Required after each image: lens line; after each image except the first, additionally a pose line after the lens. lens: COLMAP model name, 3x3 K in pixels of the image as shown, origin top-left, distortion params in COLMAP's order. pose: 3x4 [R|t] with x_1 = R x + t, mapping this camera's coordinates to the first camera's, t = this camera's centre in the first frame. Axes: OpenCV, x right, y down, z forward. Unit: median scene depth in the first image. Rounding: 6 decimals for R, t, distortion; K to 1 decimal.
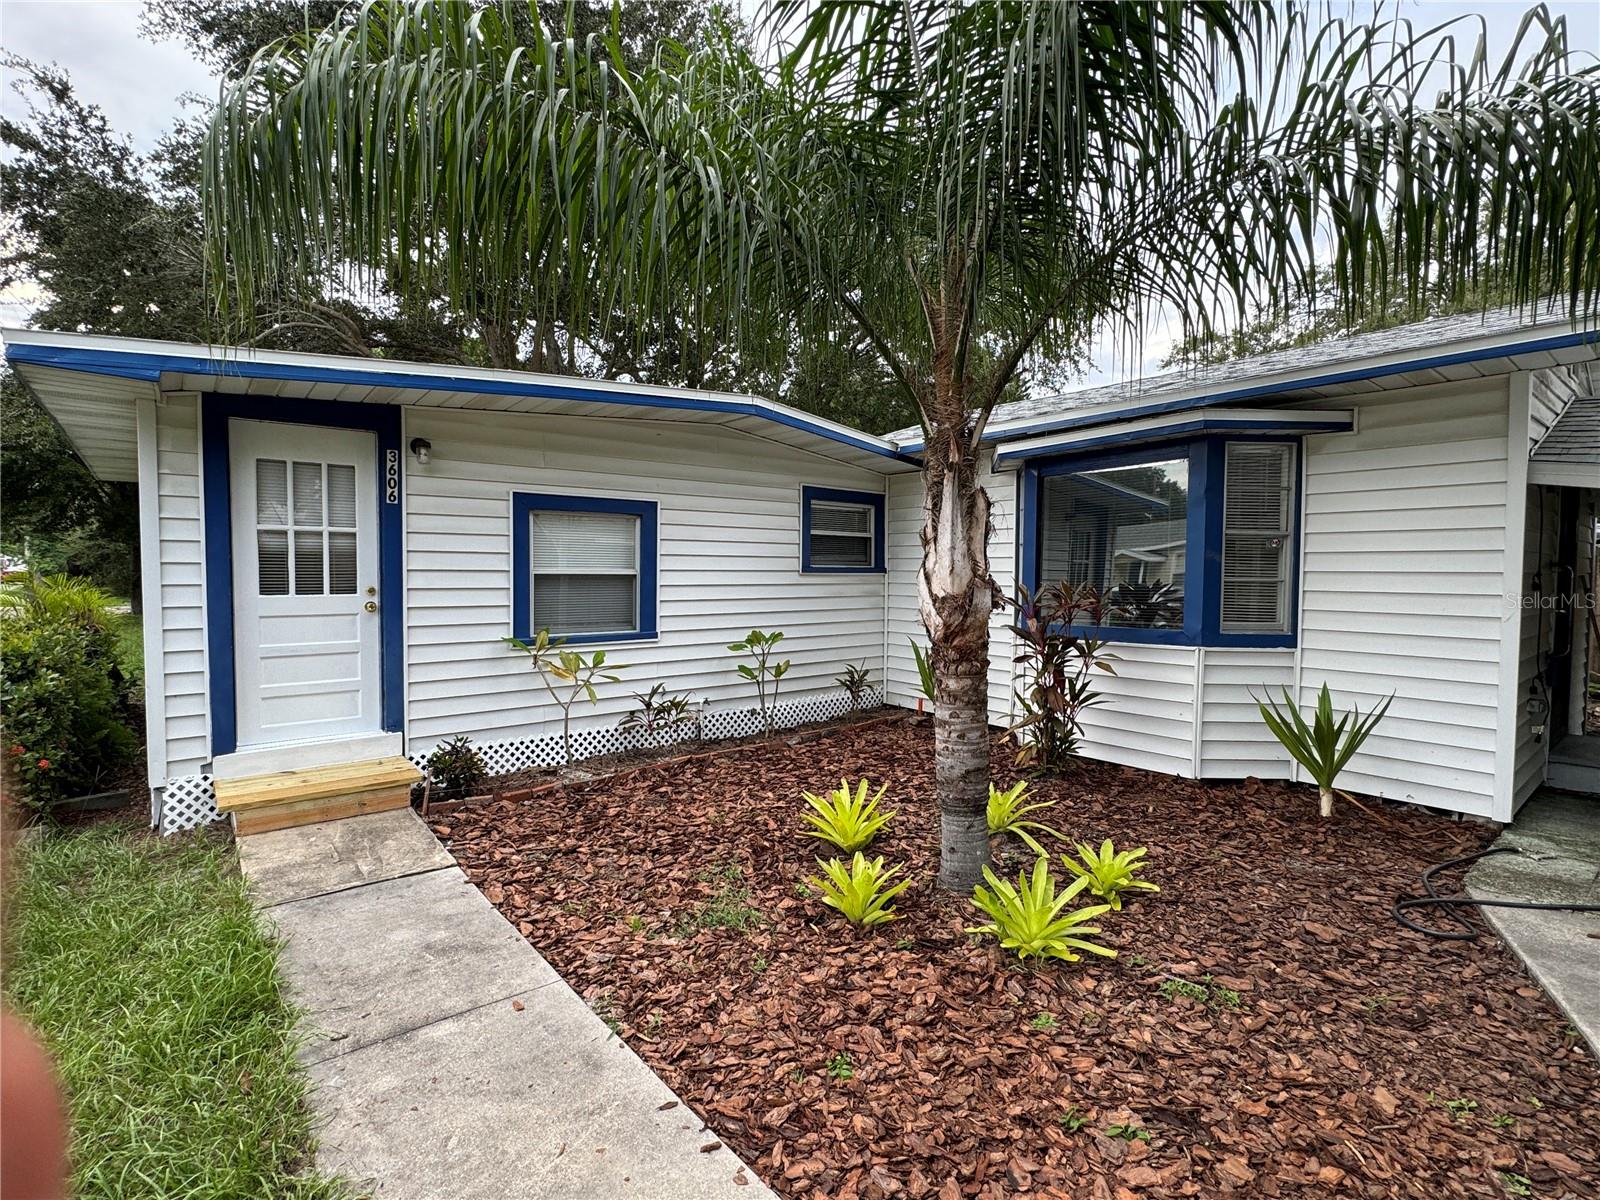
lens RADIAL K [[738.3, 0, 807.5], [0, 738.3, 587.1], [0, 0, 1]] dist [0.003597, 0.004674]
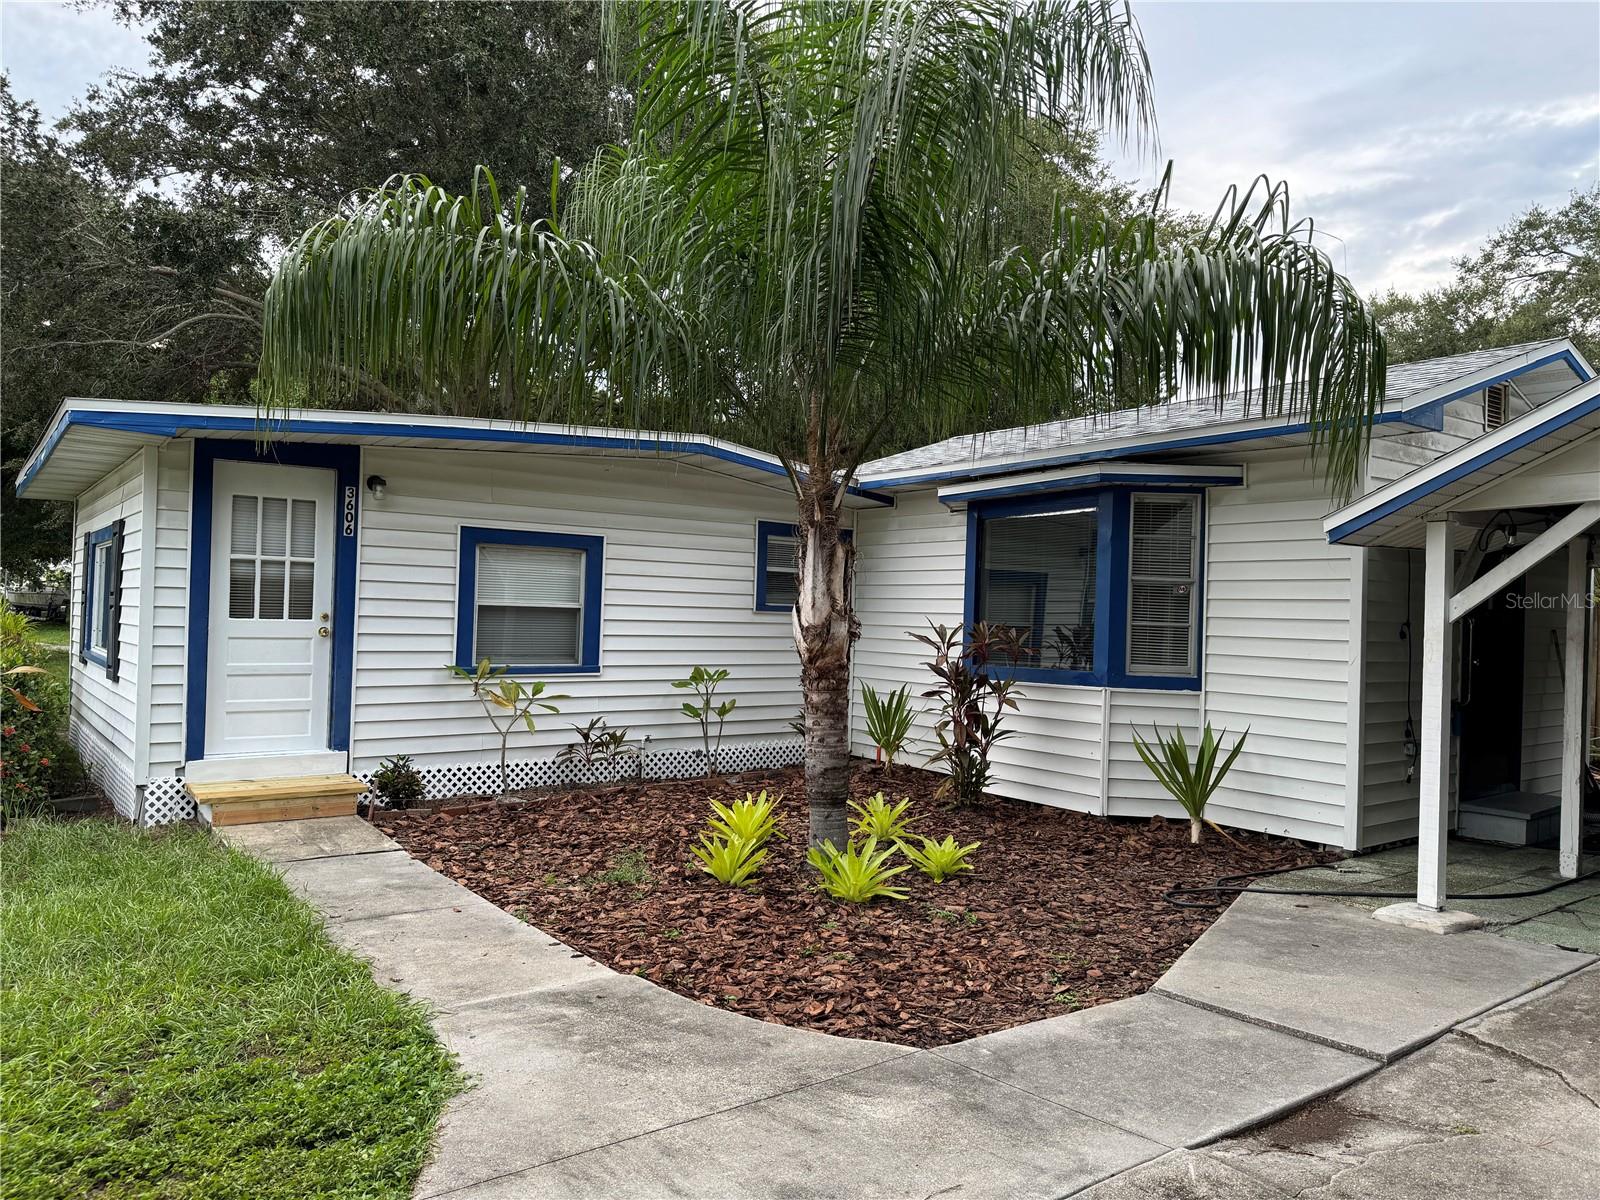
lens RADIAL K [[1114.7, 0, 846.8], [0, 1114.7, 590.0], [0, 0, 1]] dist [0.072705, -0.052845]
pose [[0.999273, 0.020193, -0.032331, 0.213407], [-0.021719, 0.998632, -0.047558, 0.026954], [0.031327, 0.048226, 0.998345, -0.603870]]
